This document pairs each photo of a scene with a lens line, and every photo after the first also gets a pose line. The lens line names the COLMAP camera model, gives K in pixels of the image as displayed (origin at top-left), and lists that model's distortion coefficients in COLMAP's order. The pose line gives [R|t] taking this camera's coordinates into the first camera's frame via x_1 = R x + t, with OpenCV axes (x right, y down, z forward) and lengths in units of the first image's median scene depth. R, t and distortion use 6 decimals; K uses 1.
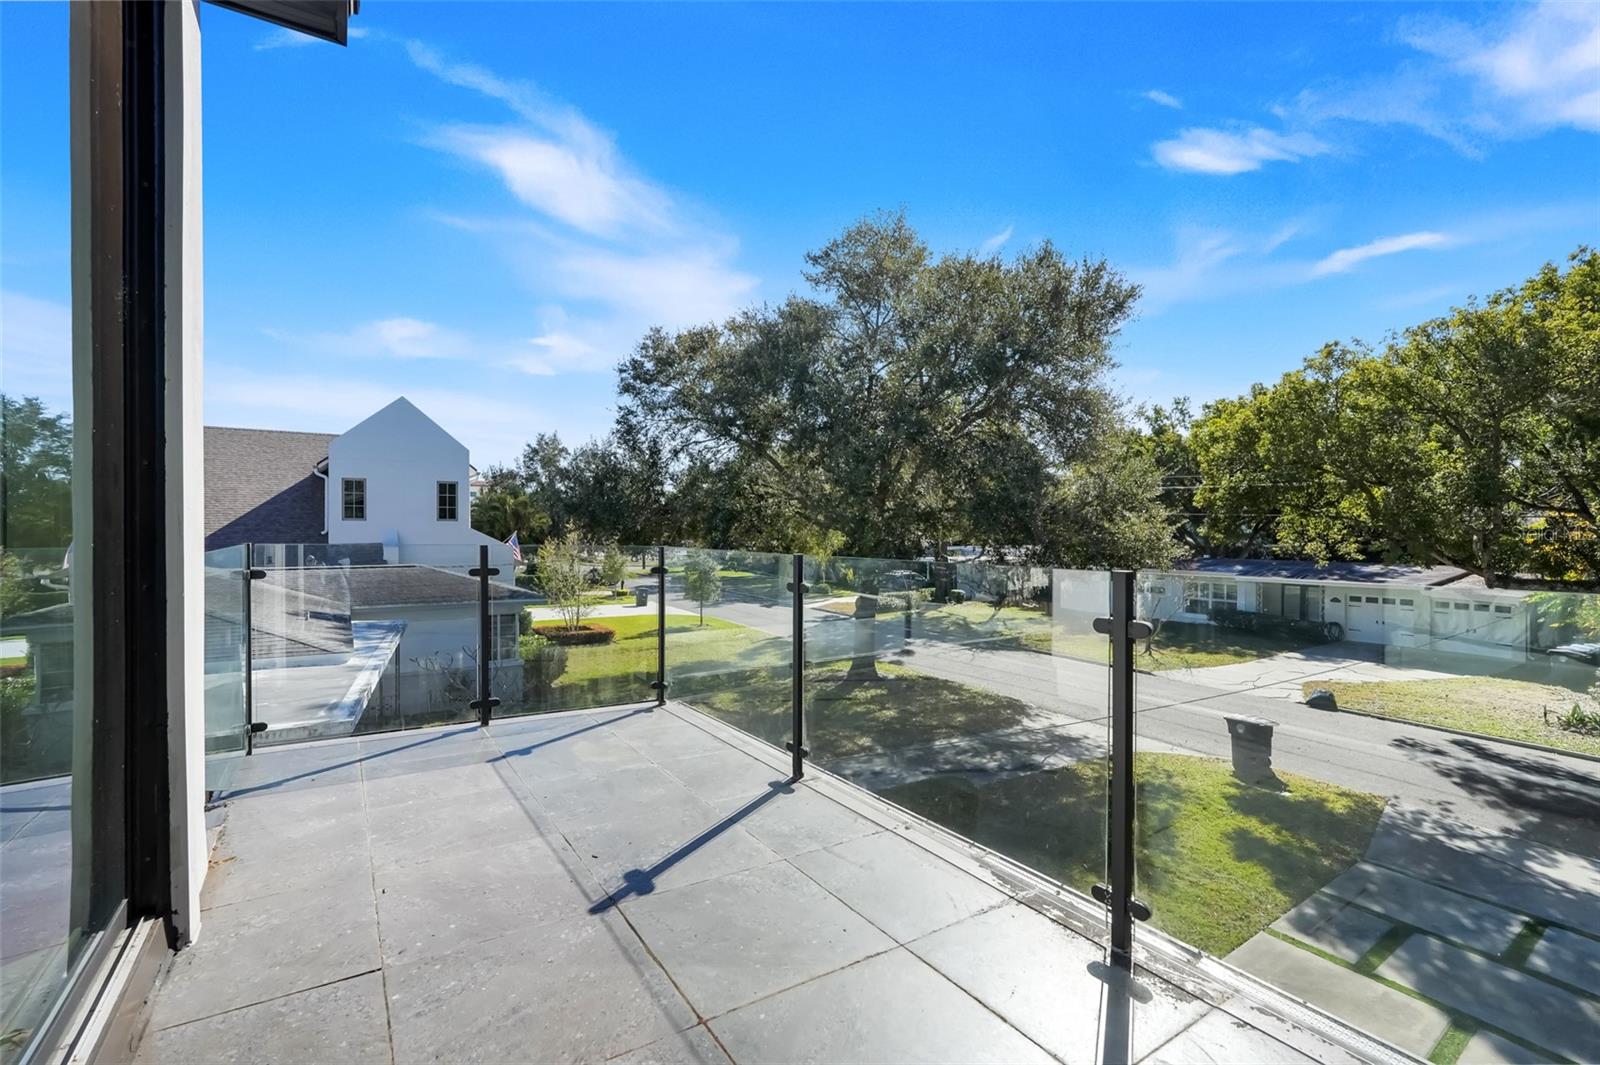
lens RADIAL K [[704.1, 0, 800.0], [0, 704.1, 532.5], [0, 0, 1]] dist [-0.014678, 0.007712]
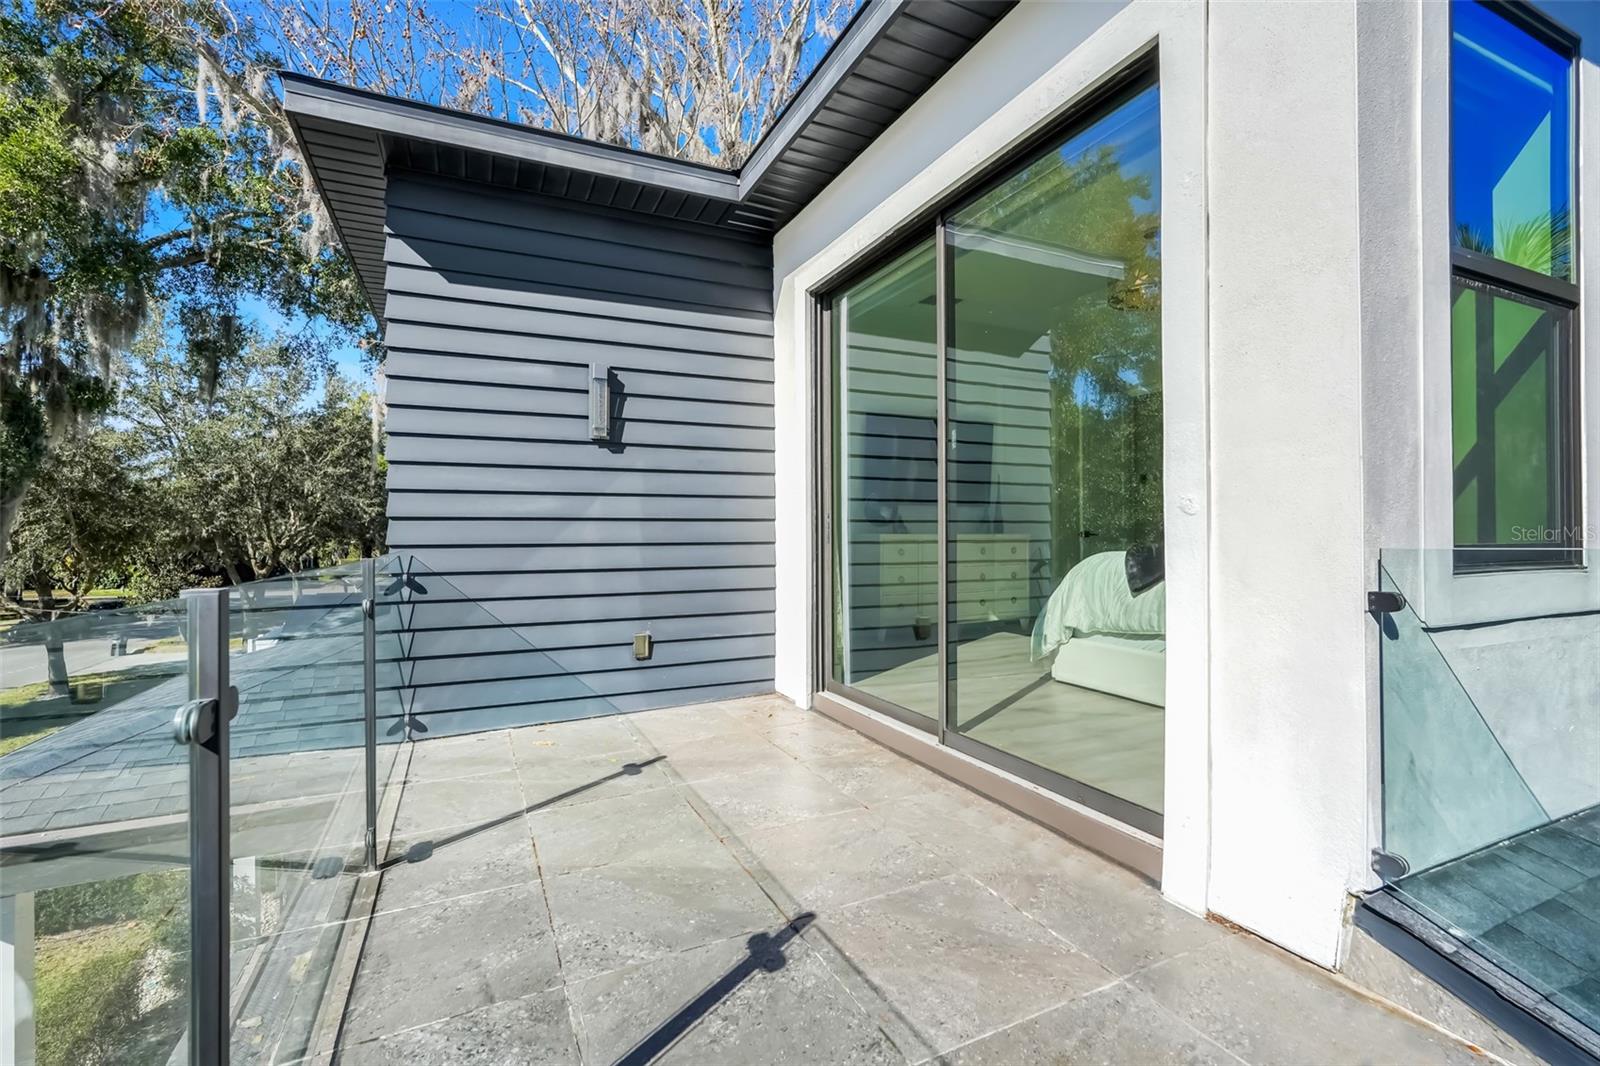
lens RADIAL K [[704.1, 0, 800.0], [0, 704.1, 533.0], [0, 0, 1]] dist [-0.014678, 0.007712]
pose [[-0.989483, 0.005881, 0.144531, -0.240045], [0.004838, 0.999960, -0.007568, 0.013243], [-0.144570, -0.006789, -0.989471, 1.112628]]
